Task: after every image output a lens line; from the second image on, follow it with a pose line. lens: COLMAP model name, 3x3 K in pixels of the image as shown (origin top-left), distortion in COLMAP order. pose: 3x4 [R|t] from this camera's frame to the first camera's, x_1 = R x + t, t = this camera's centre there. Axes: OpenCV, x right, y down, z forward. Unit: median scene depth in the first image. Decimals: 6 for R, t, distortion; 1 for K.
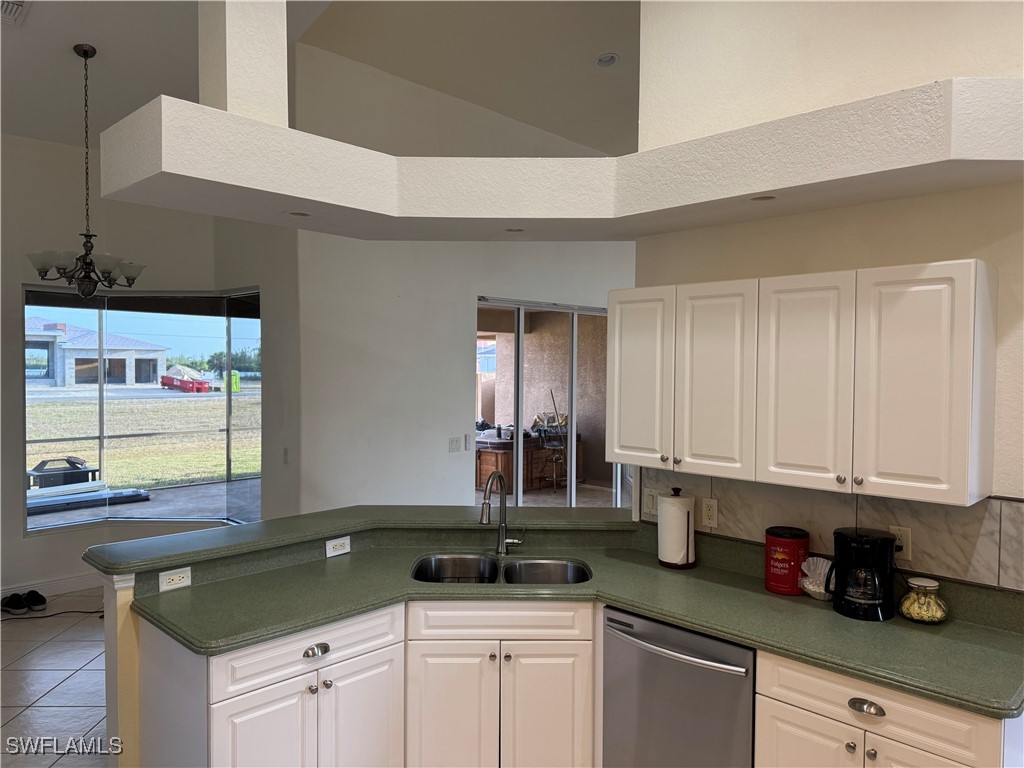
lens RADIAL K [[717.5, 0, 512.0], [0, 717.5, 384.0], [0, 0, 1]] dist [-0.004117, -0.000431]
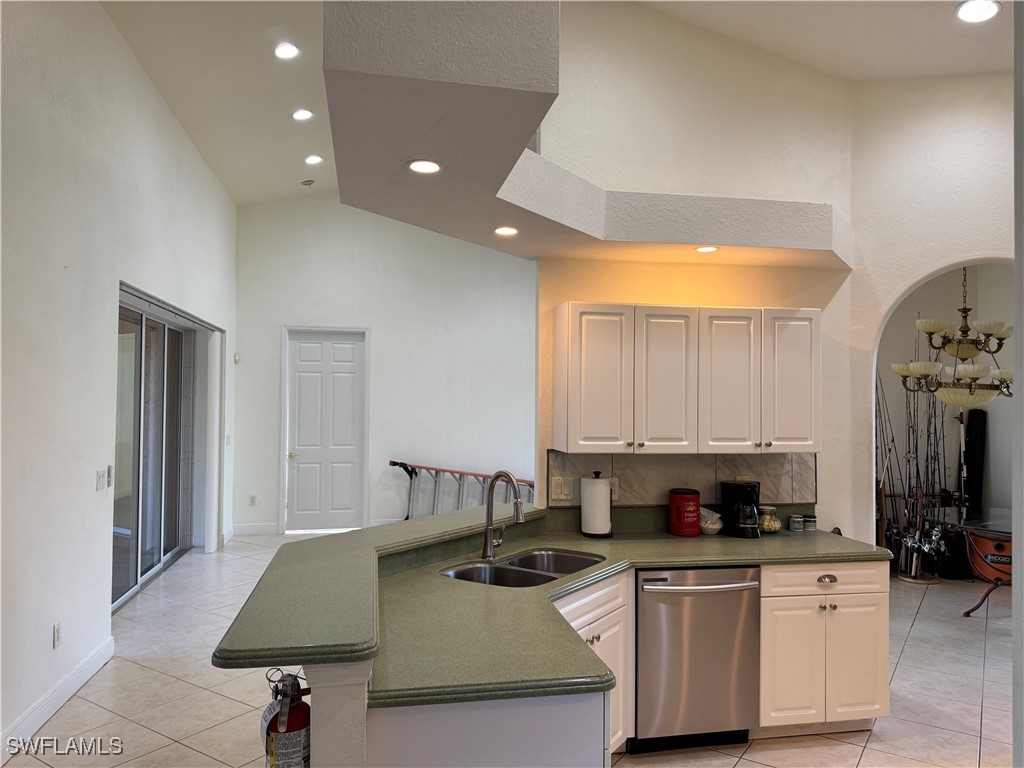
lens RADIAL K [[710.1, 0, 510.0], [0, 710.1, 386.9], [0, 0, 1]] dist [0.082014, -0.126551]
pose [[0.578645, 0.011437, 0.815499, -0.972804], [0.017786, 0.999487, -0.026637, 0.038240], [-0.815385, 0.029918, 0.578145, 0.498073]]
